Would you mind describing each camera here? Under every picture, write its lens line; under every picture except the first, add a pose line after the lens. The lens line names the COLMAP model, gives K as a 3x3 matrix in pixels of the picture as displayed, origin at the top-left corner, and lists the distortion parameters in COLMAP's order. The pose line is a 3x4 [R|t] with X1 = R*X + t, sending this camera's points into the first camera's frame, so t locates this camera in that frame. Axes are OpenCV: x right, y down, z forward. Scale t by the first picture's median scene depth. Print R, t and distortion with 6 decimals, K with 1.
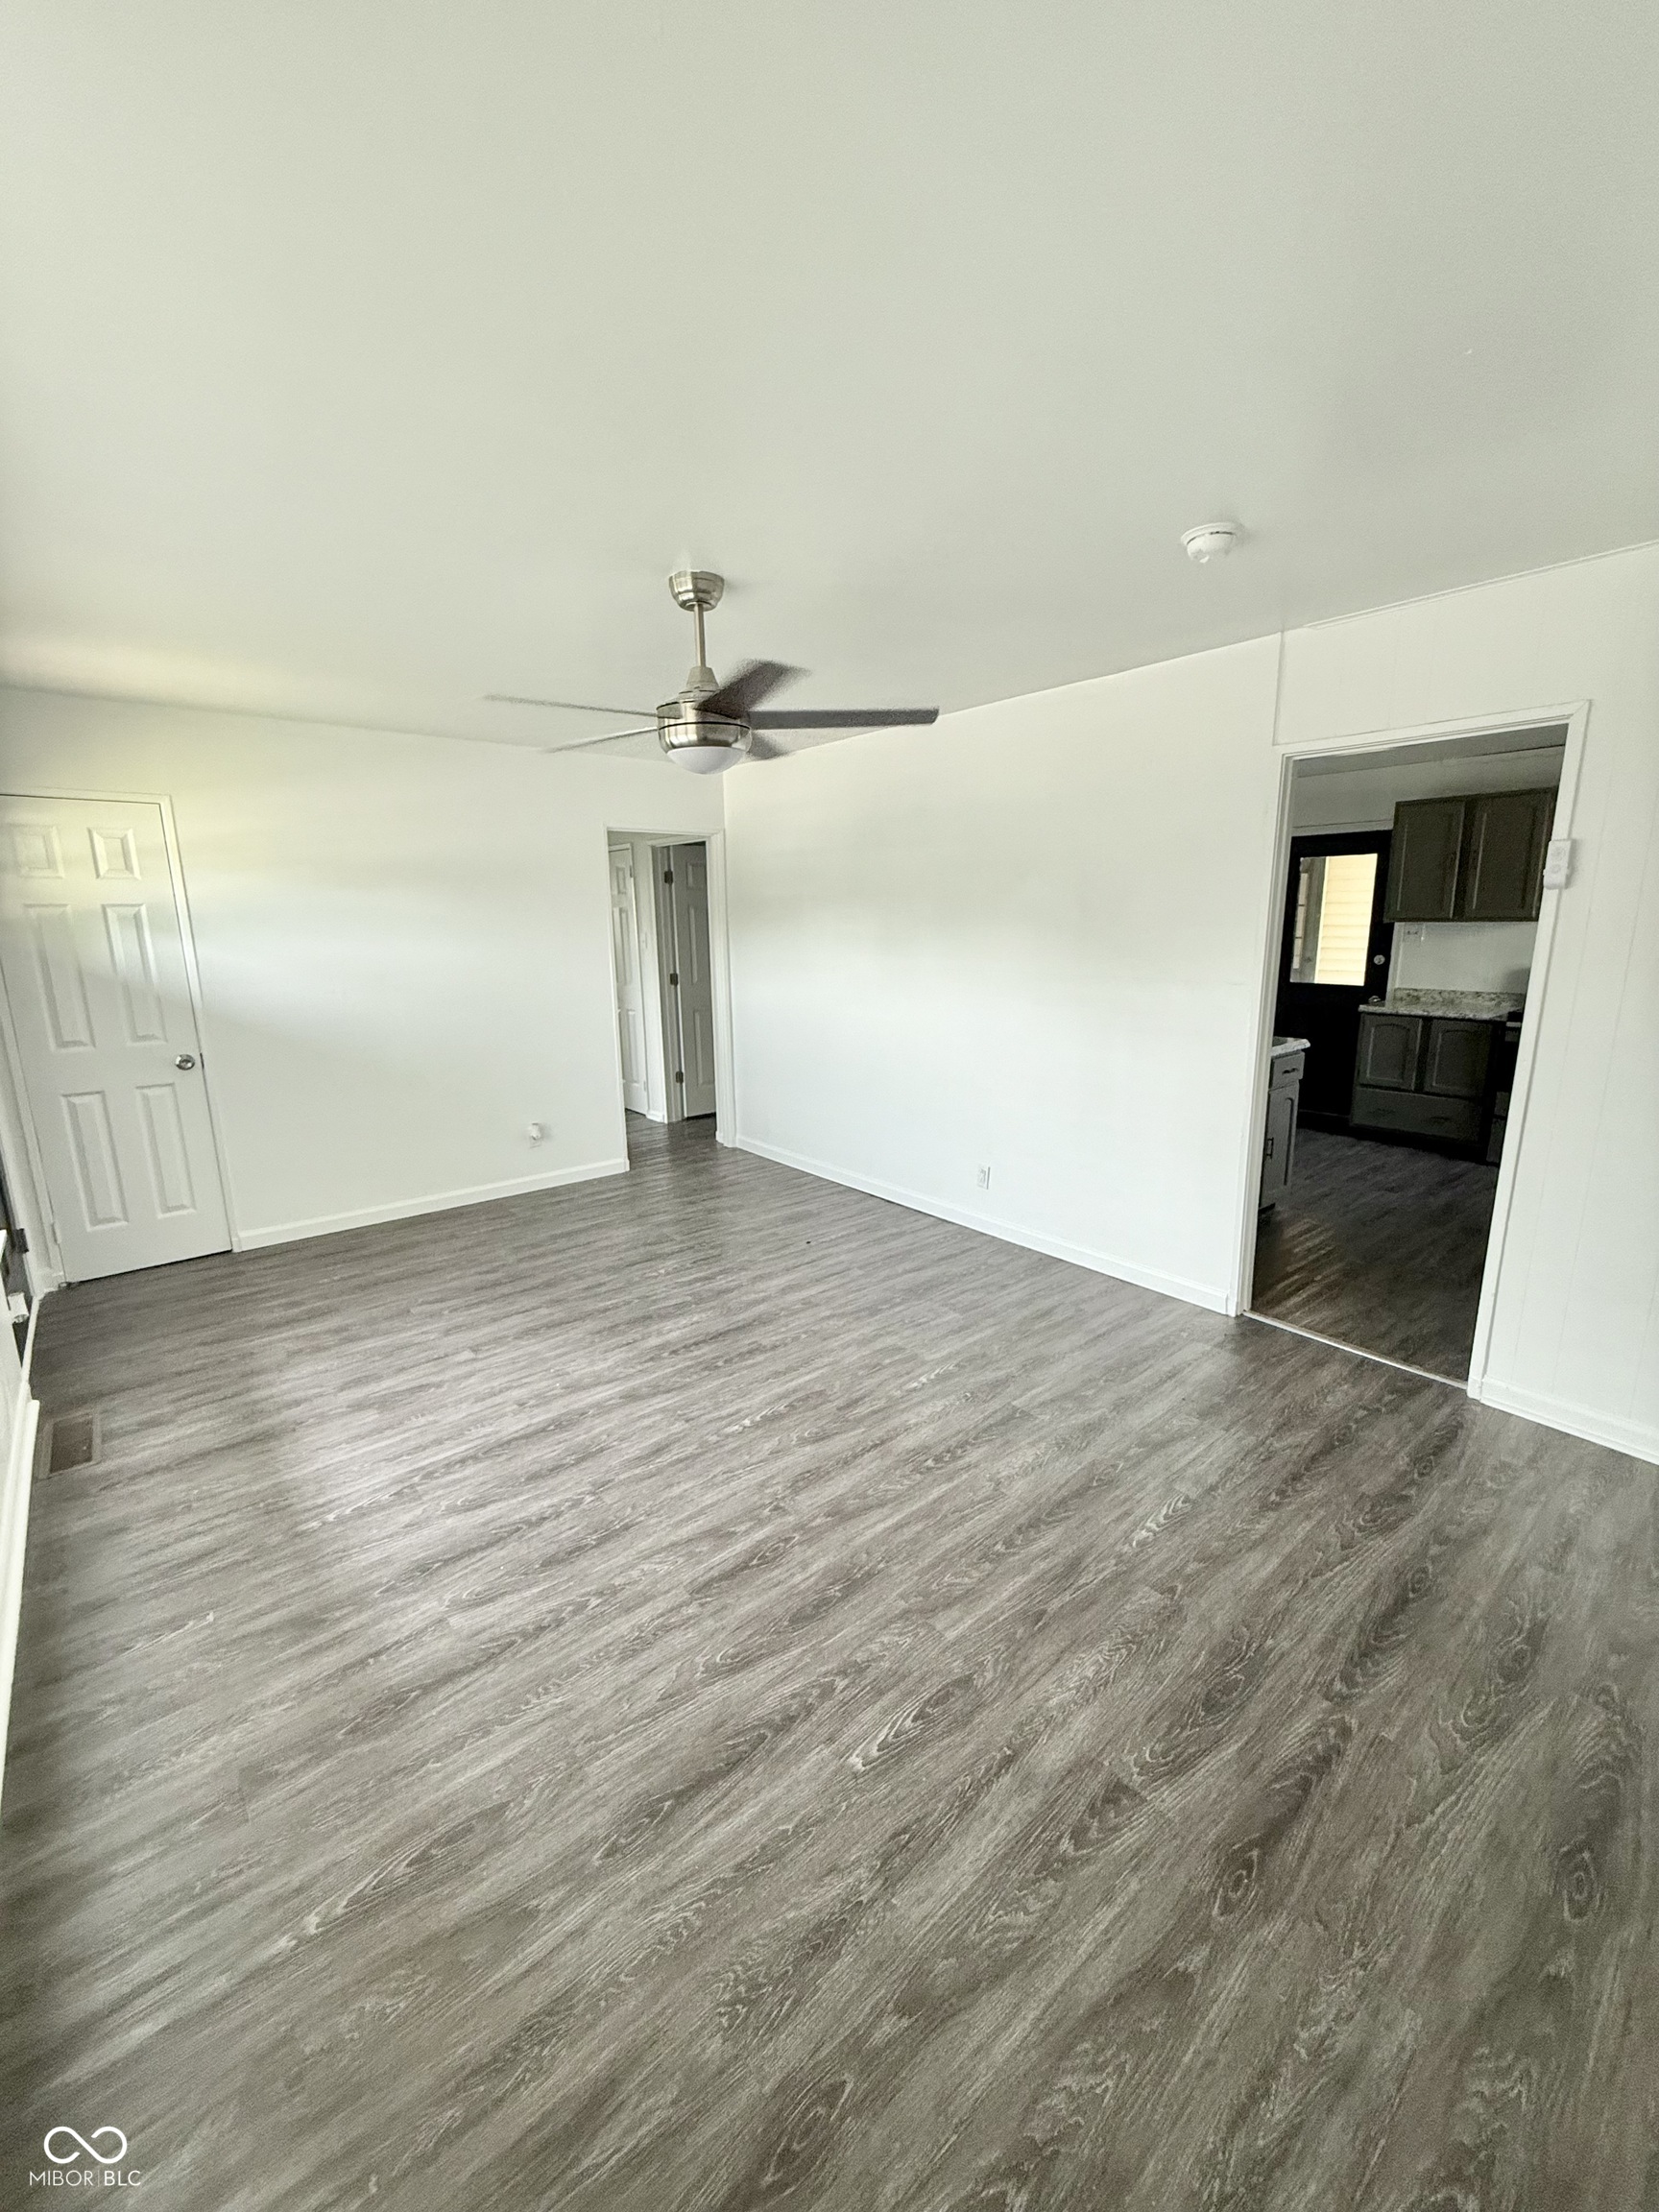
lens RADIAL K [[883.6, 0, 830.0], [0, 883.6, 1100.4], [0, 0, 1]] dist [-0.000460, 0.000266]
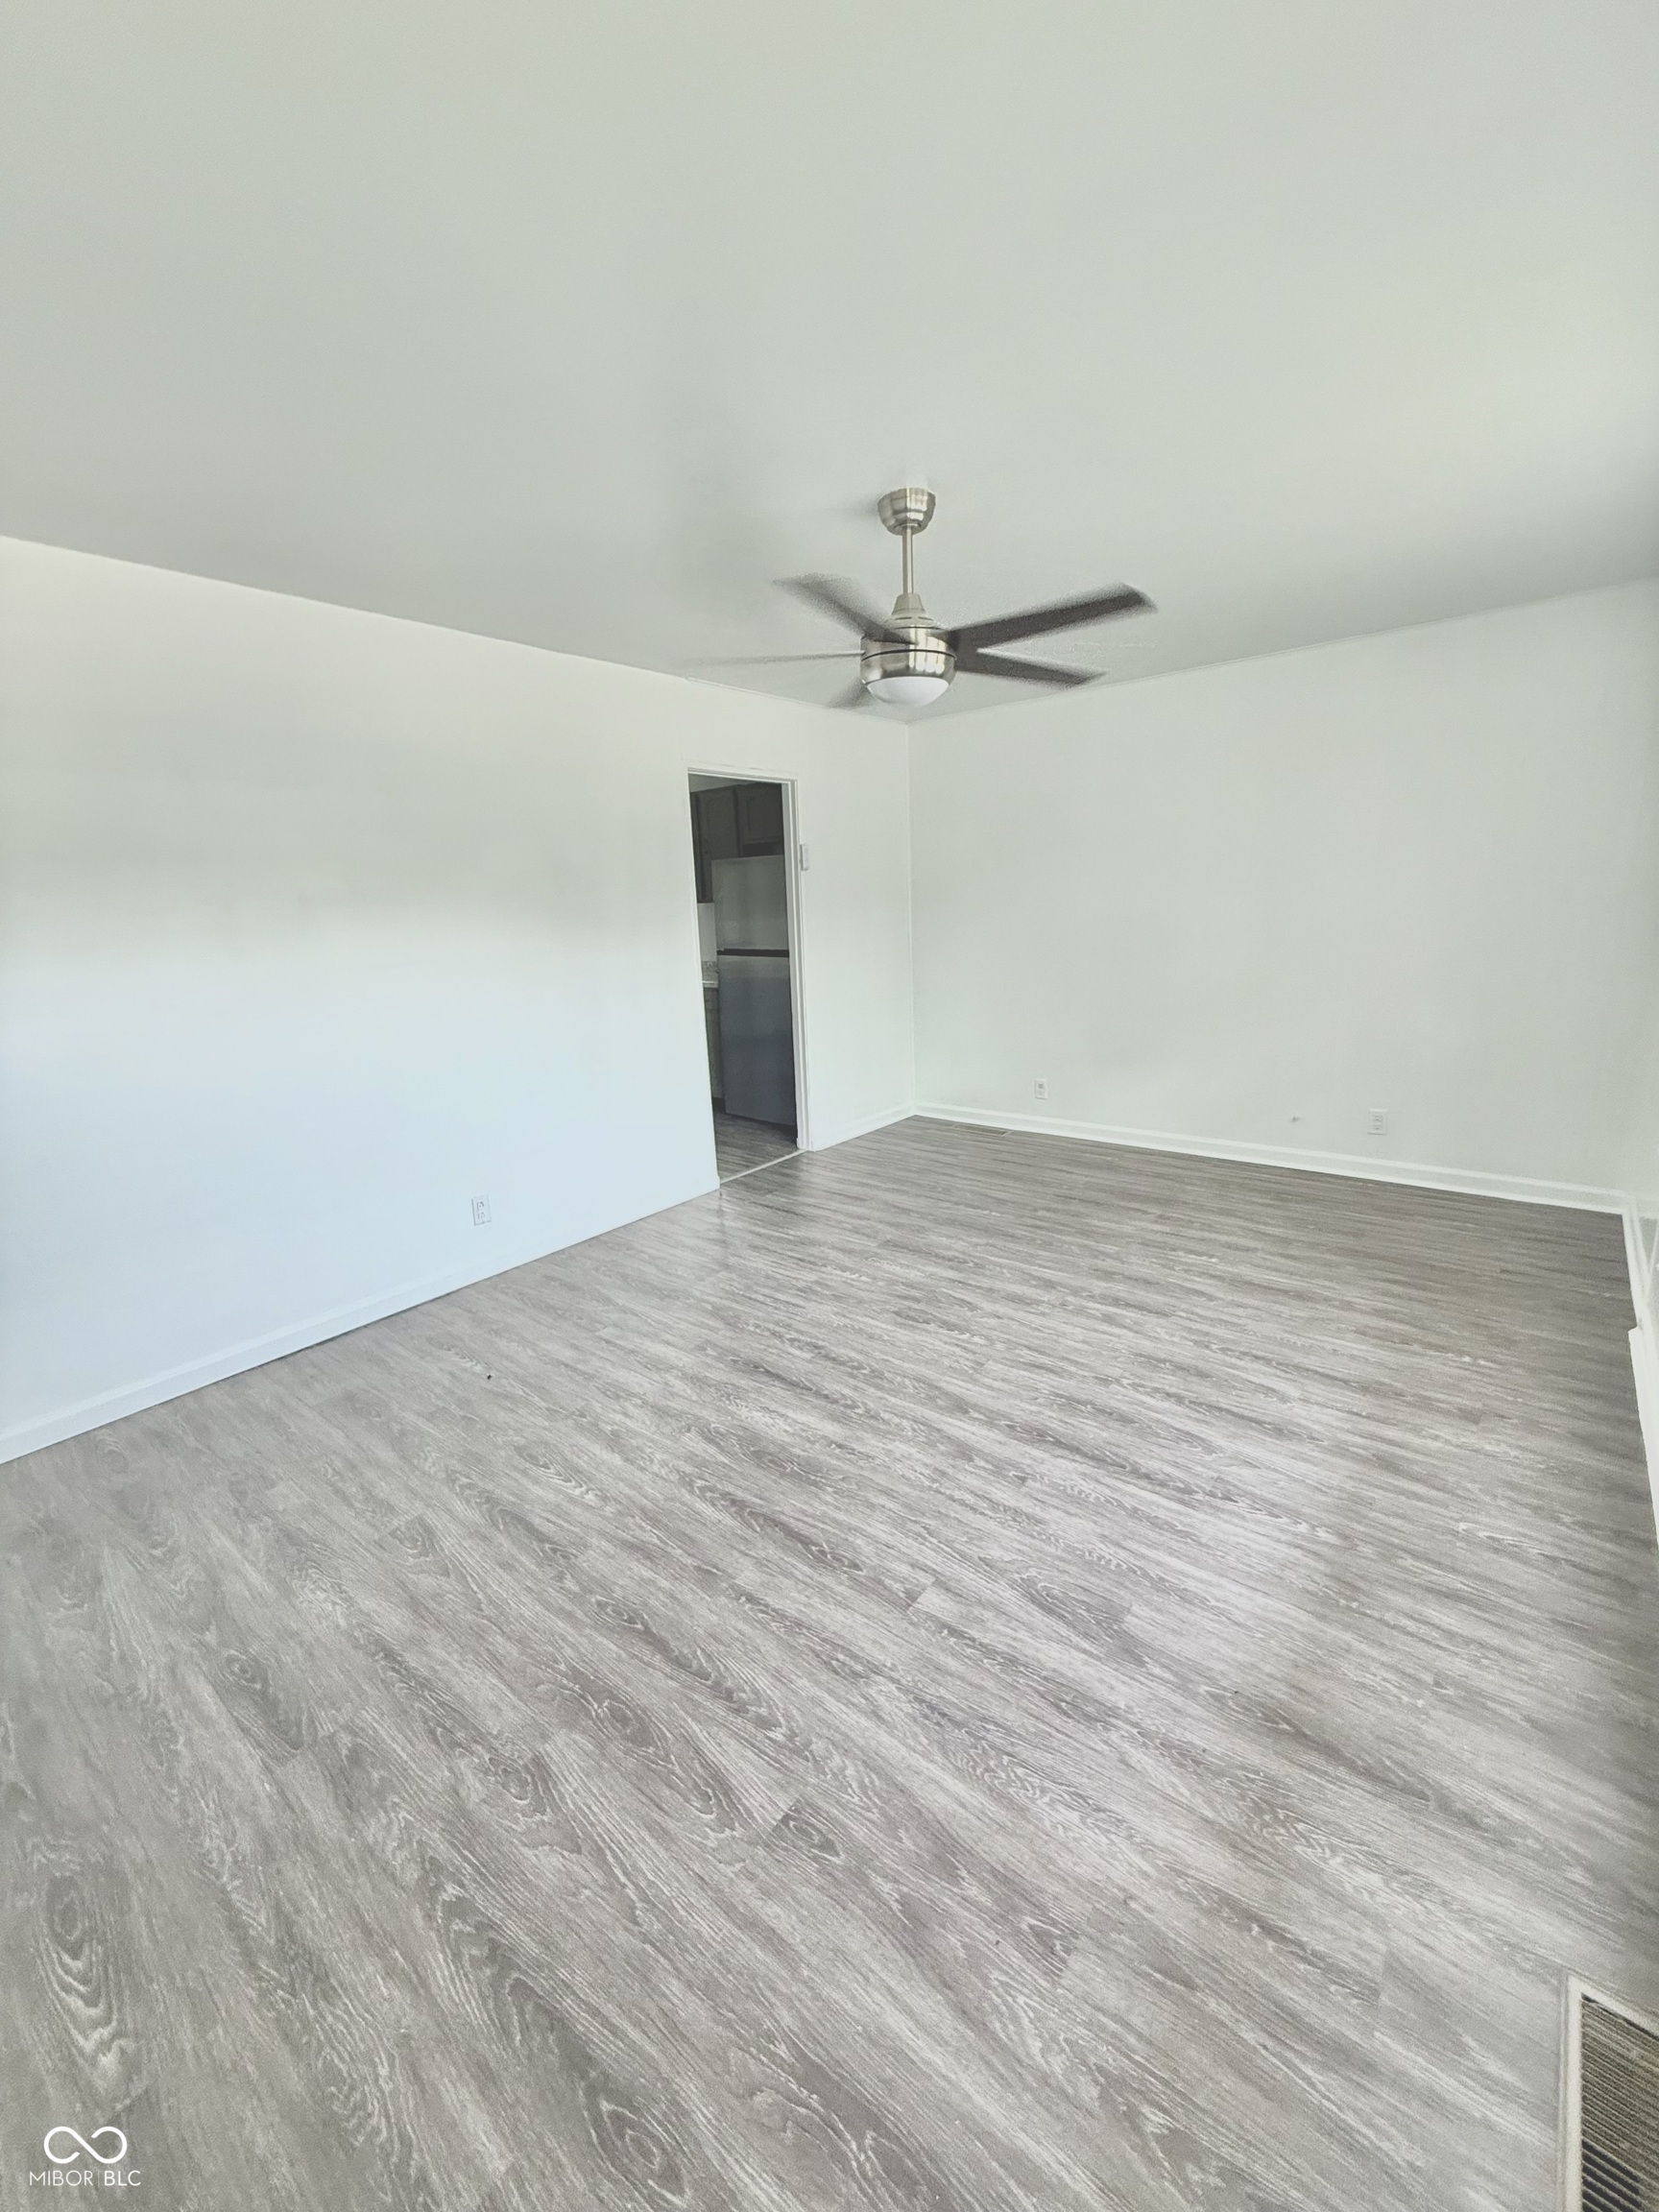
lens RADIAL K [[883.6, 0, 830.0], [0, 883.6, 1100.4], [0, 0, 1]] dist [-0.000460, 0.000266]
pose [[-0.194652, -0.202121, 0.959822, -1.089463], [0.244451, 0.937667, 0.247030, -0.219968], [-0.949923, 0.282714, -0.133110, 1.282002]]
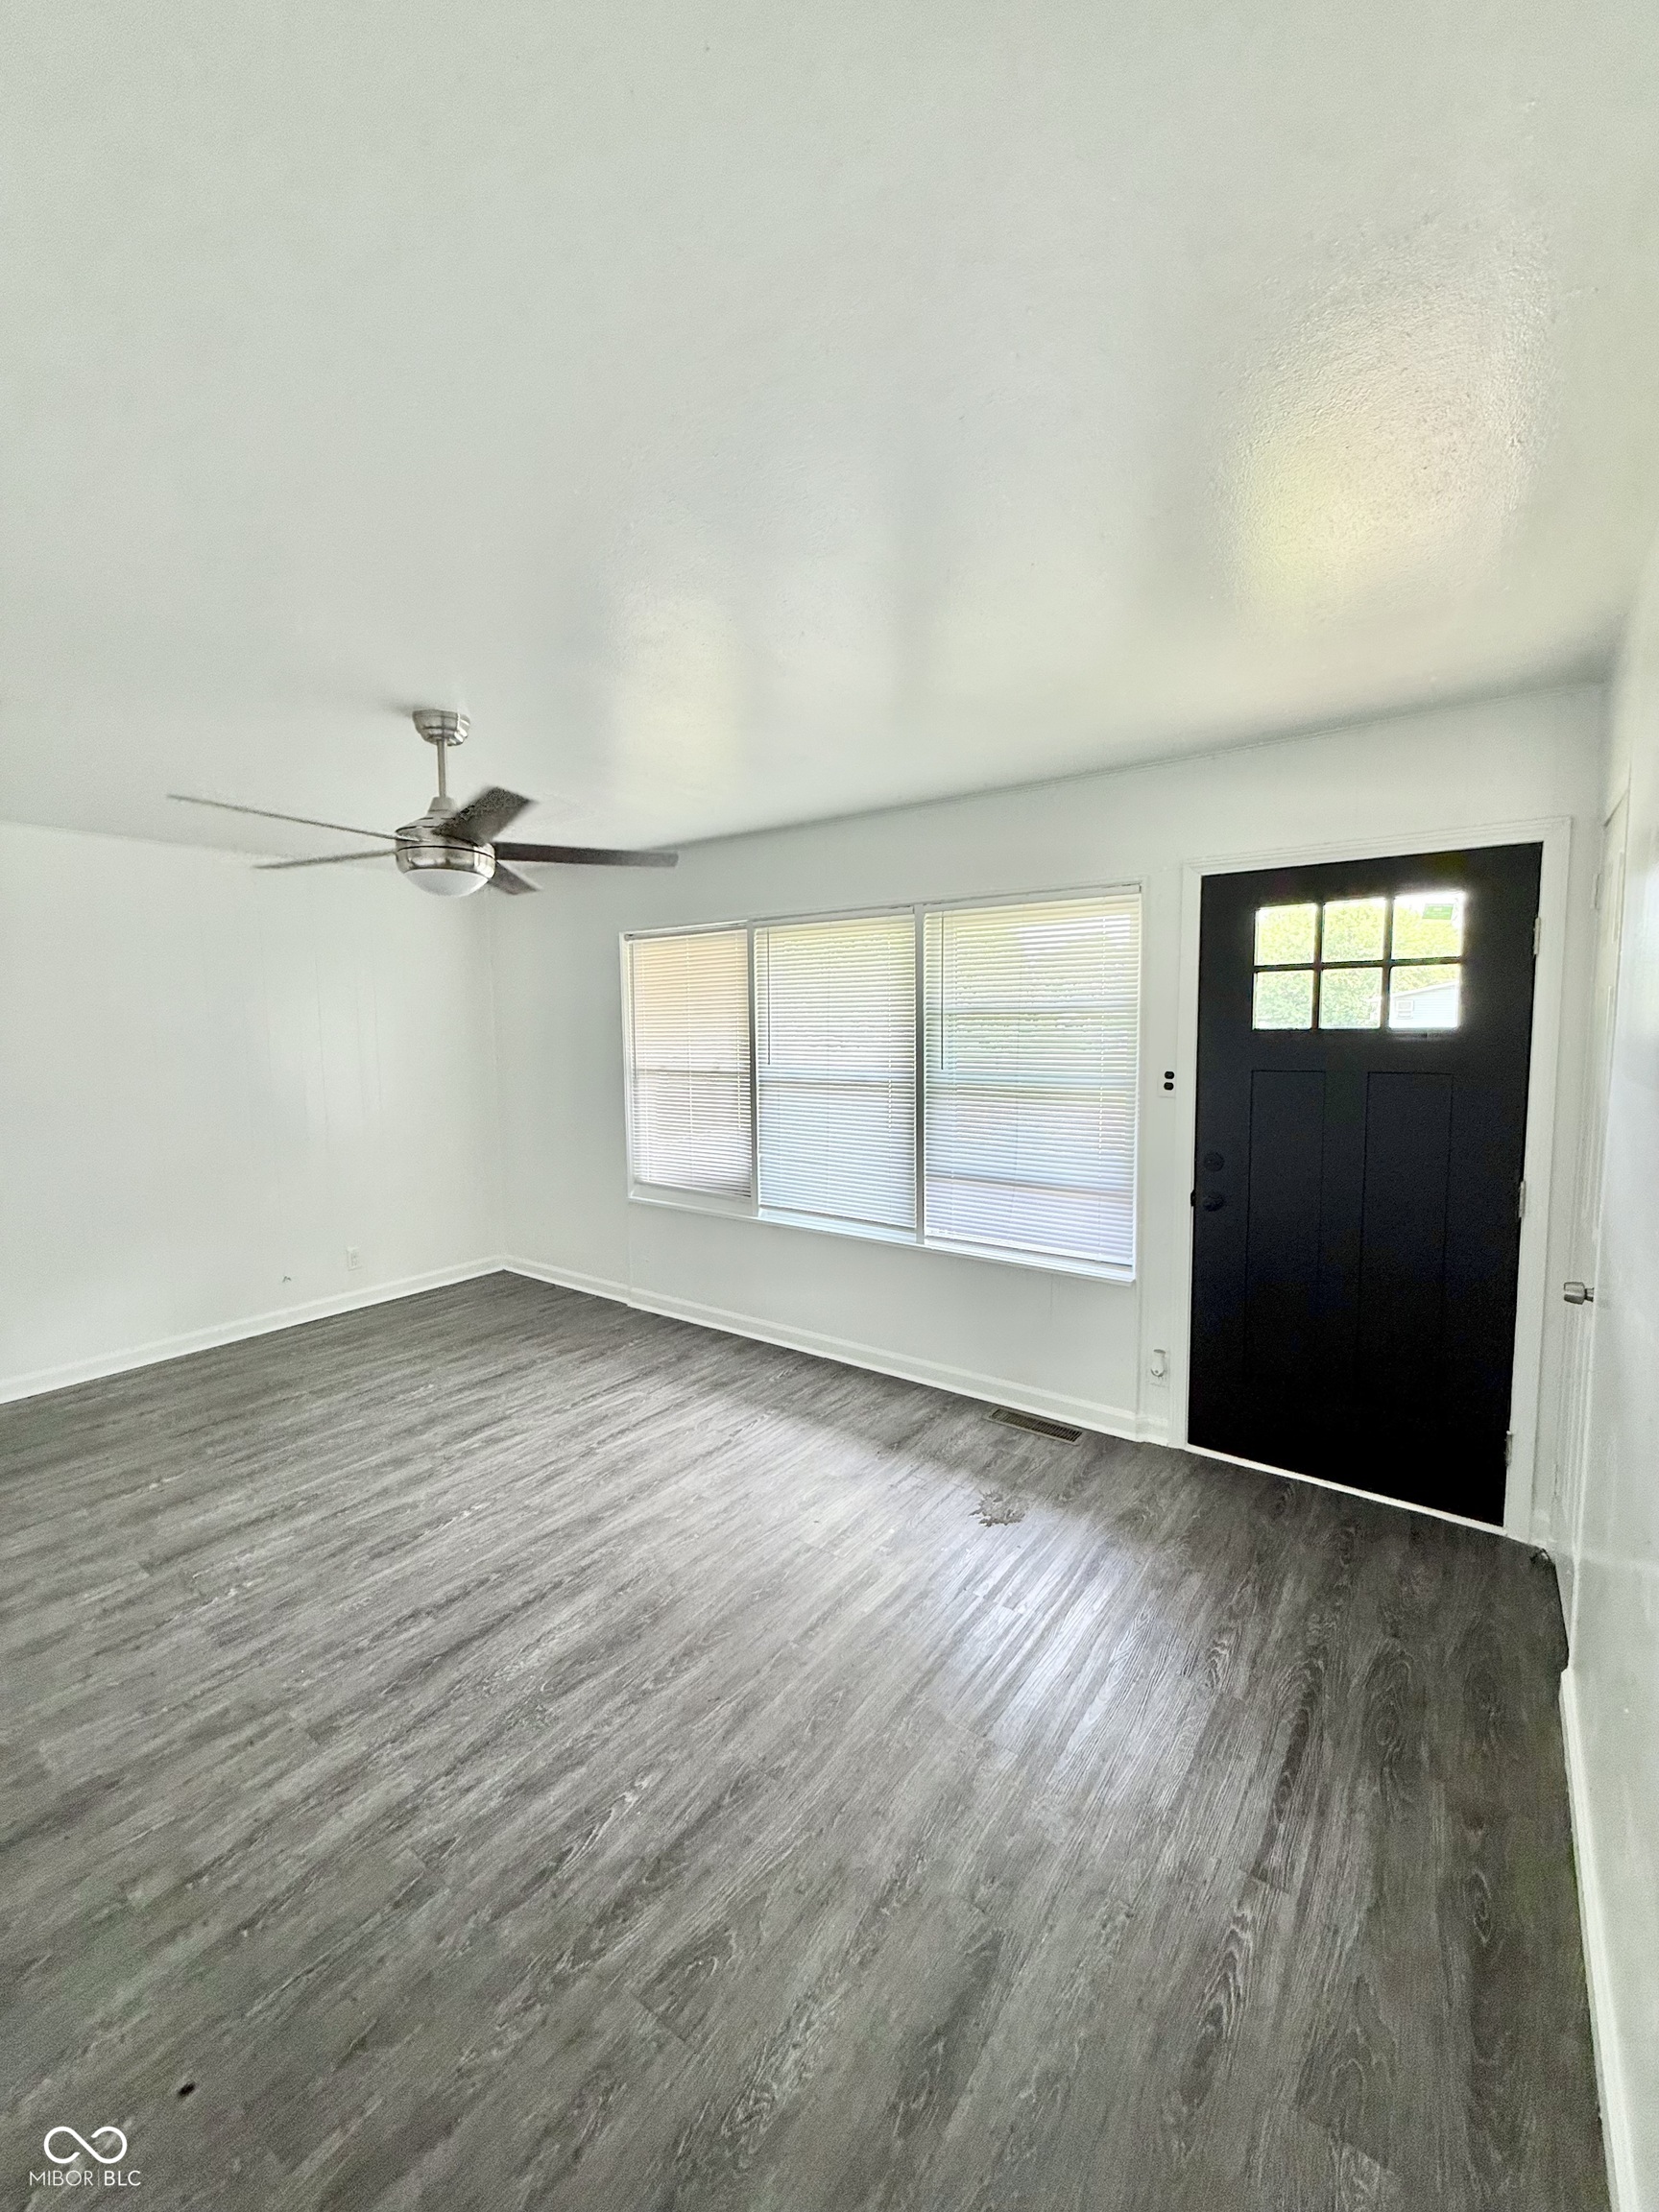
lens RADIAL K [[883.6, 0, 830.0], [0, 883.6, 1100.4], [0, 0, 1]] dist [-0.000460, 0.000266]
pose [[-0.969957, 0.048050, -0.238486, -0.300470], [-0.023315, 0.957429, 0.287727, -0.431786], [0.242158, 0.284643, -0.927544, 2.031958]]
